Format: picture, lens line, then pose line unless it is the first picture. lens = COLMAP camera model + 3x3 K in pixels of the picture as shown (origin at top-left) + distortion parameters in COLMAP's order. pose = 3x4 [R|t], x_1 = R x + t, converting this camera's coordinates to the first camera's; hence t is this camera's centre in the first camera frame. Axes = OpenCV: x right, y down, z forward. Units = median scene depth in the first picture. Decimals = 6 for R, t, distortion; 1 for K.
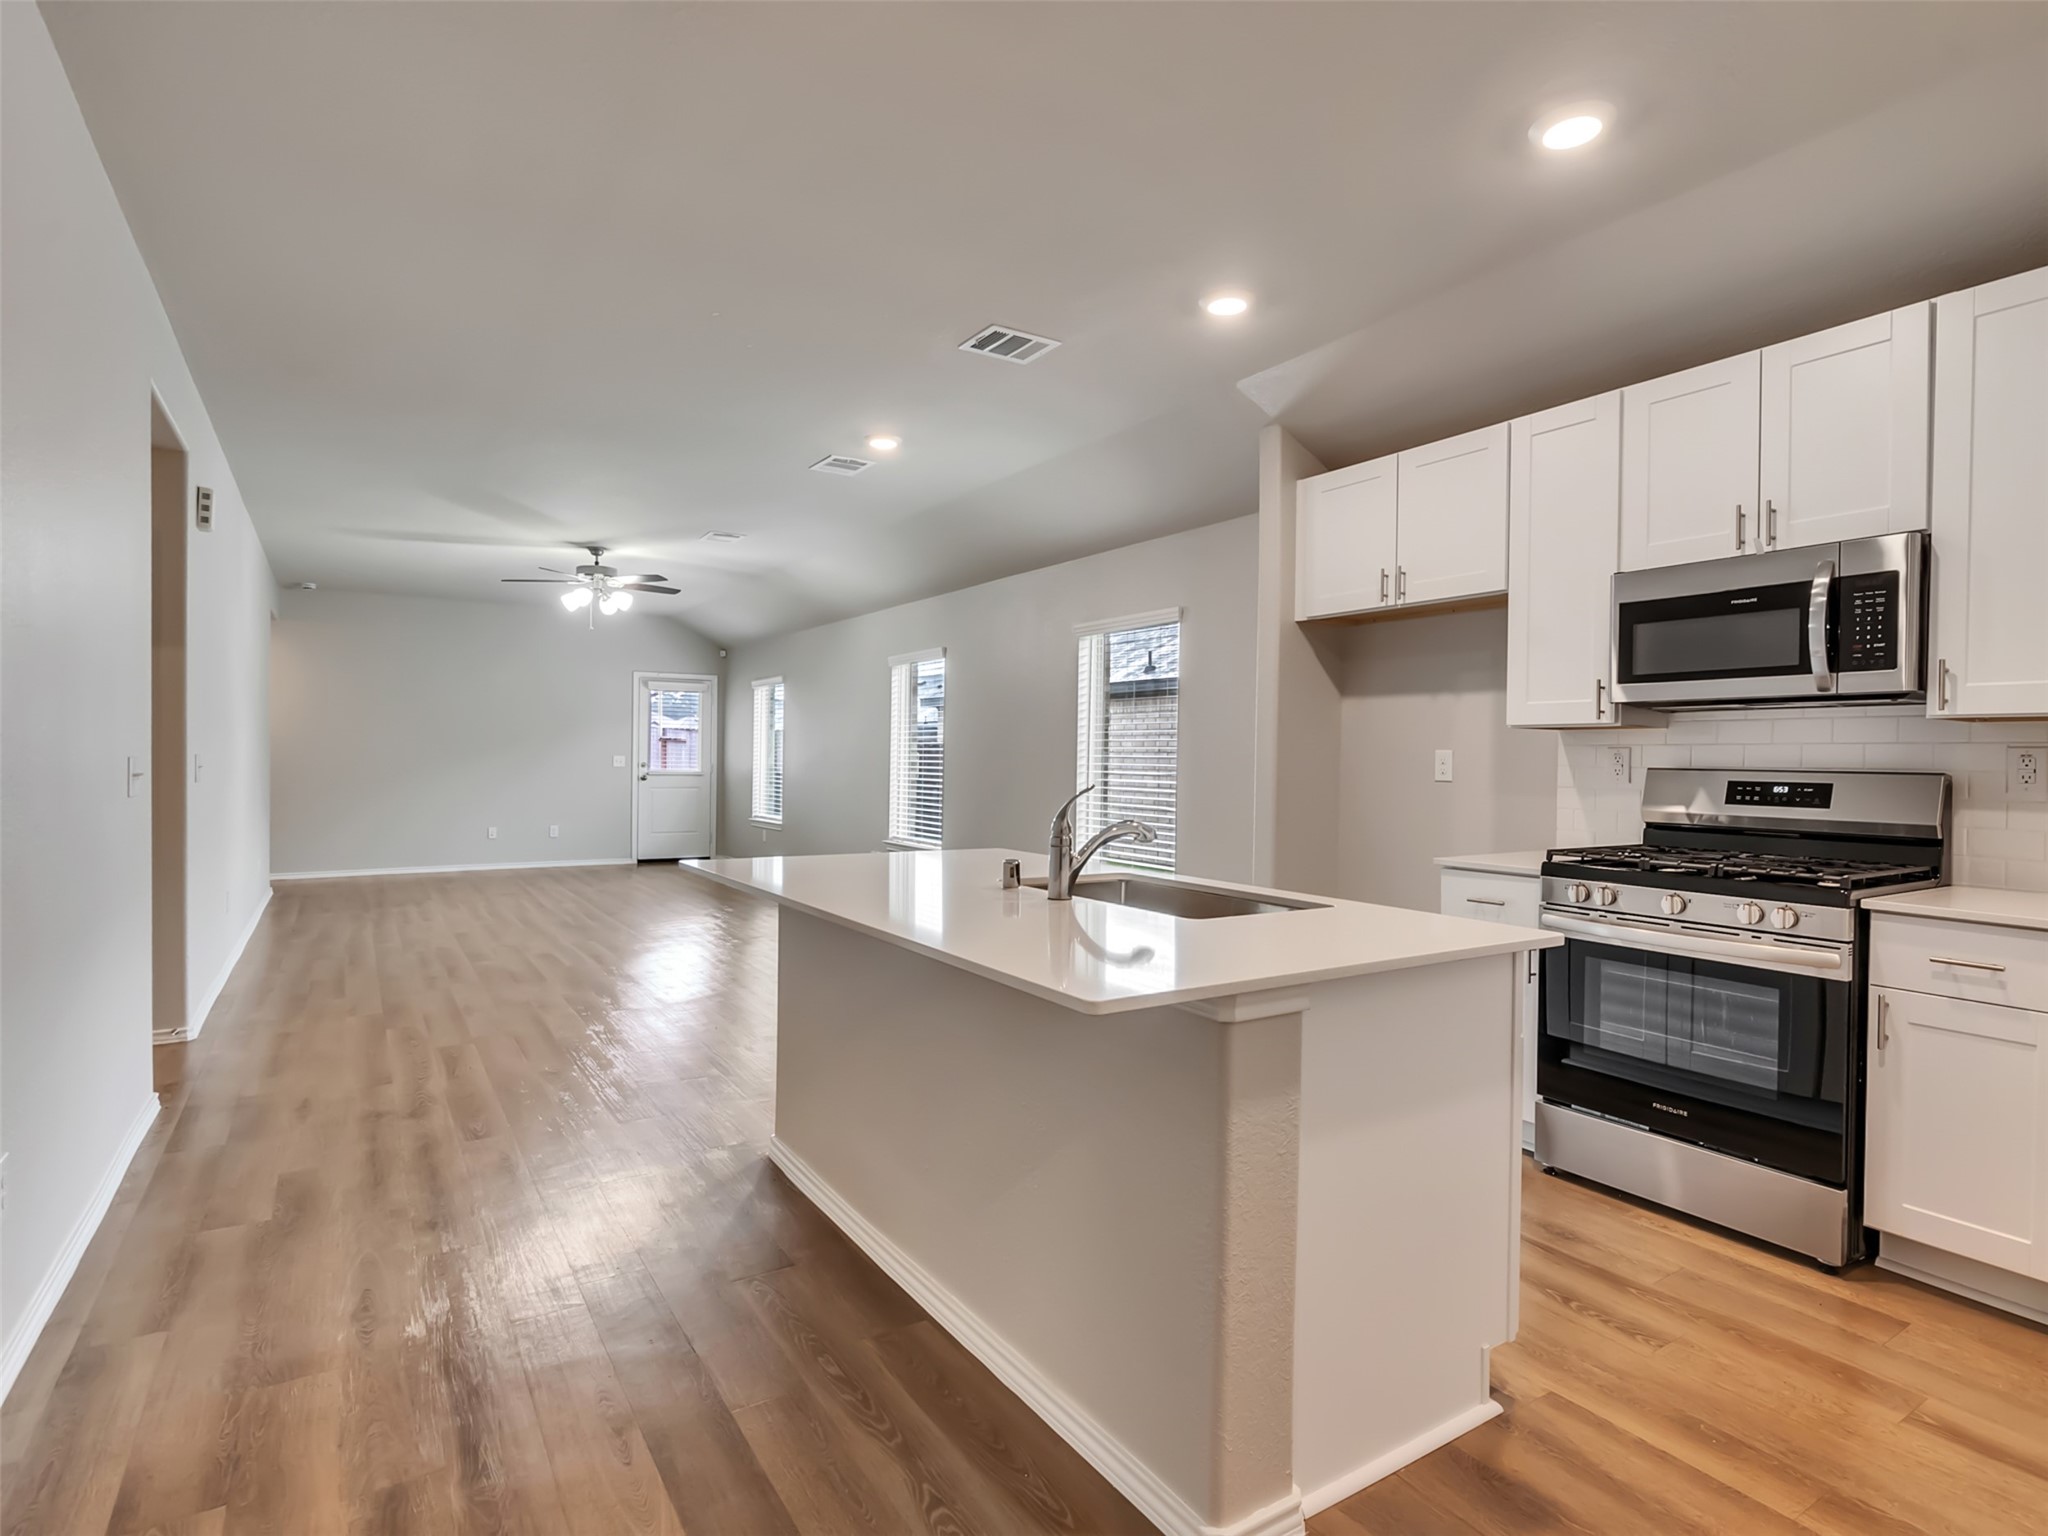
lens RADIAL K [[1057.9, 0, 1014.7], [0, 1057.9, 766.4], [0, 0, 1]] dist [-0.000533, 0.001370]
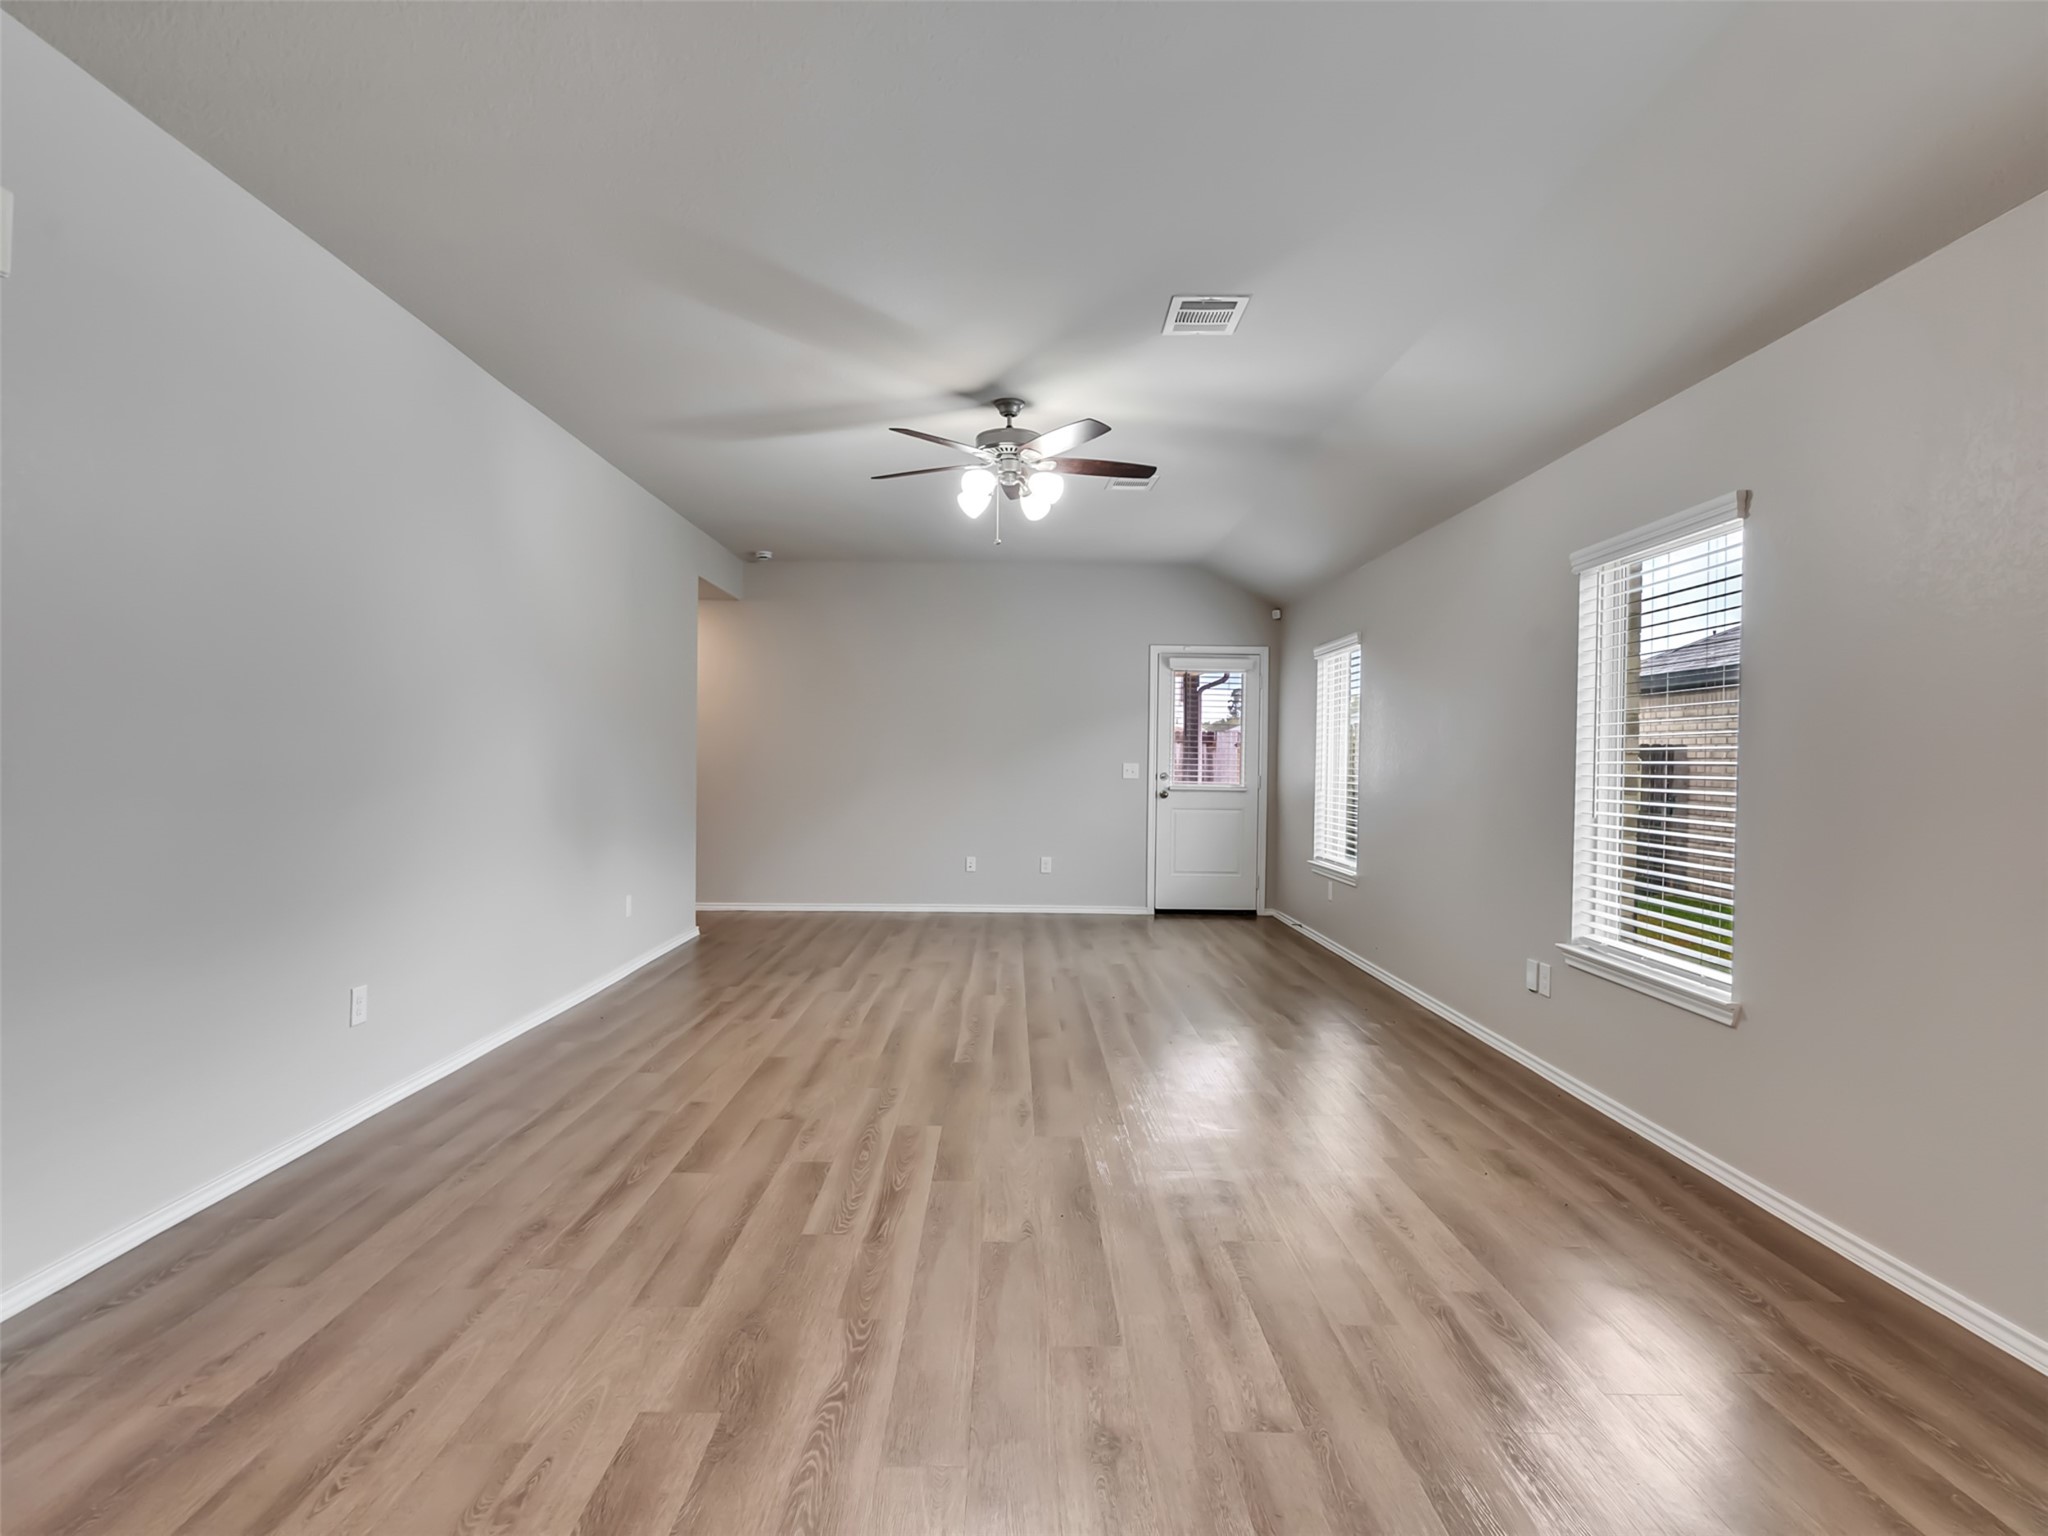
lens RADIAL K [[1057.2, 0, 1014.8], [0, 1057.2, 767.5], [0, 0, 1]] dist [0.001712, 0.000208]
pose [[0.847142, 0.003490, -0.531355, -0.068925], [-0.006777, 0.999968, -0.004236, -0.004305], [0.531323, 0.007189, 0.847139, 0.410782]]
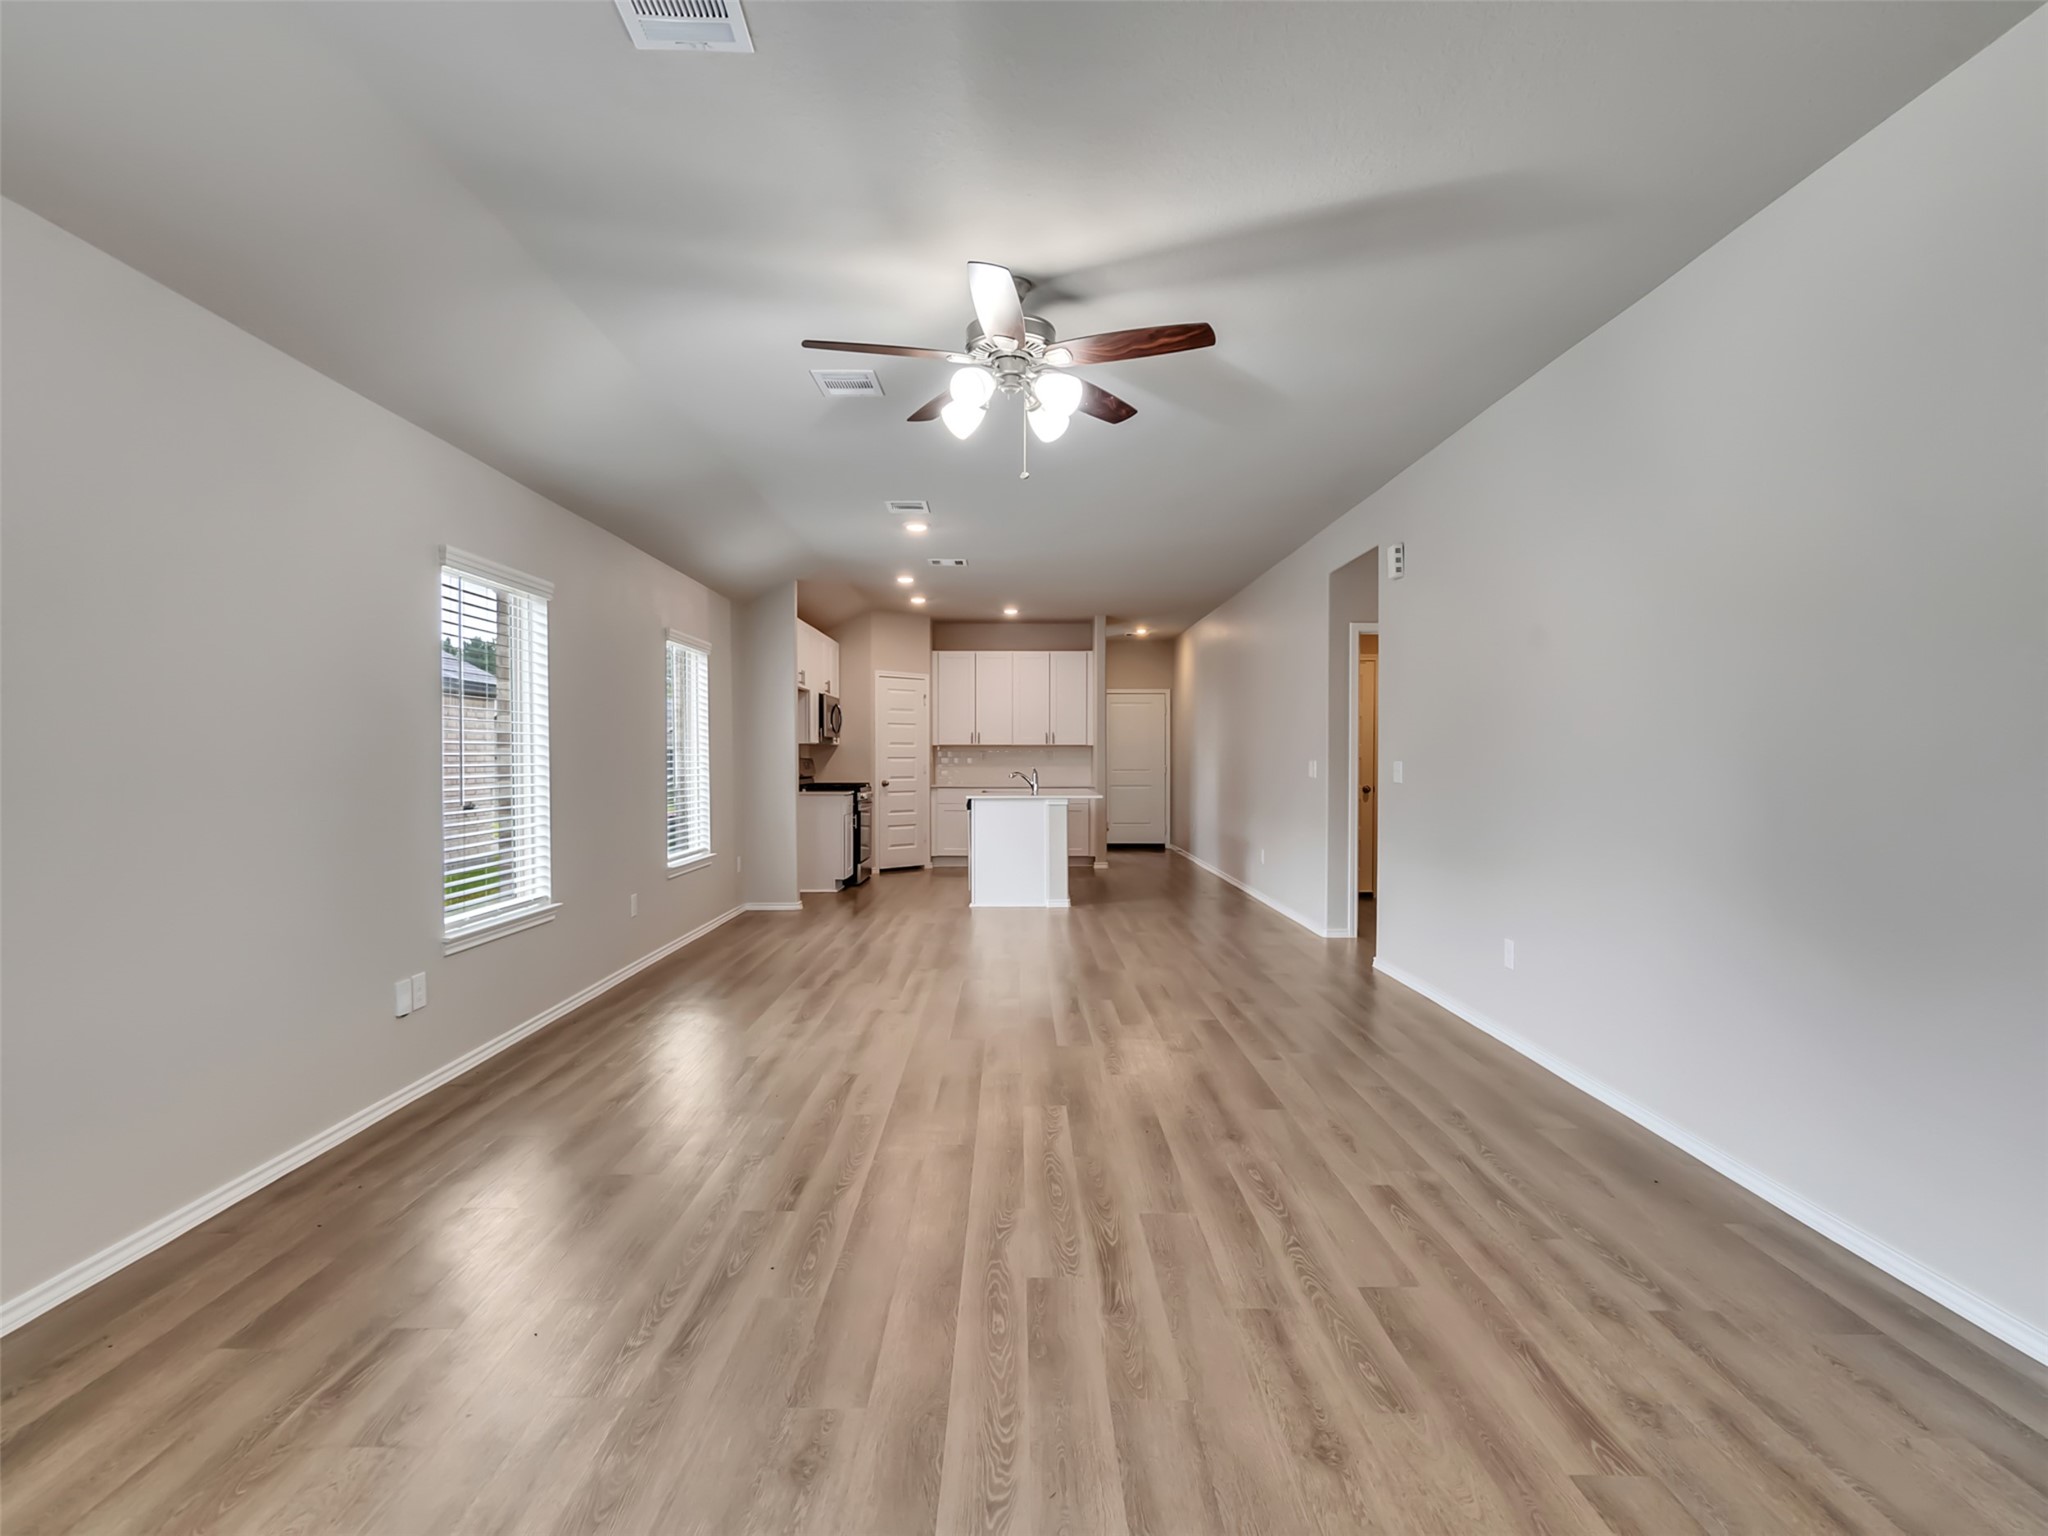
lens RADIAL K [[1057.9, 0, 1014.7], [0, 1057.9, 766.4], [0, 0, 1]] dist [-0.000533, 0.001370]
pose [[-0.845484, -0.016617, 0.533742, -0.501023], [-0.005683, 0.999739, 0.022122, -0.014726], [-0.533970, 0.015671, -0.845358, 1.088080]]
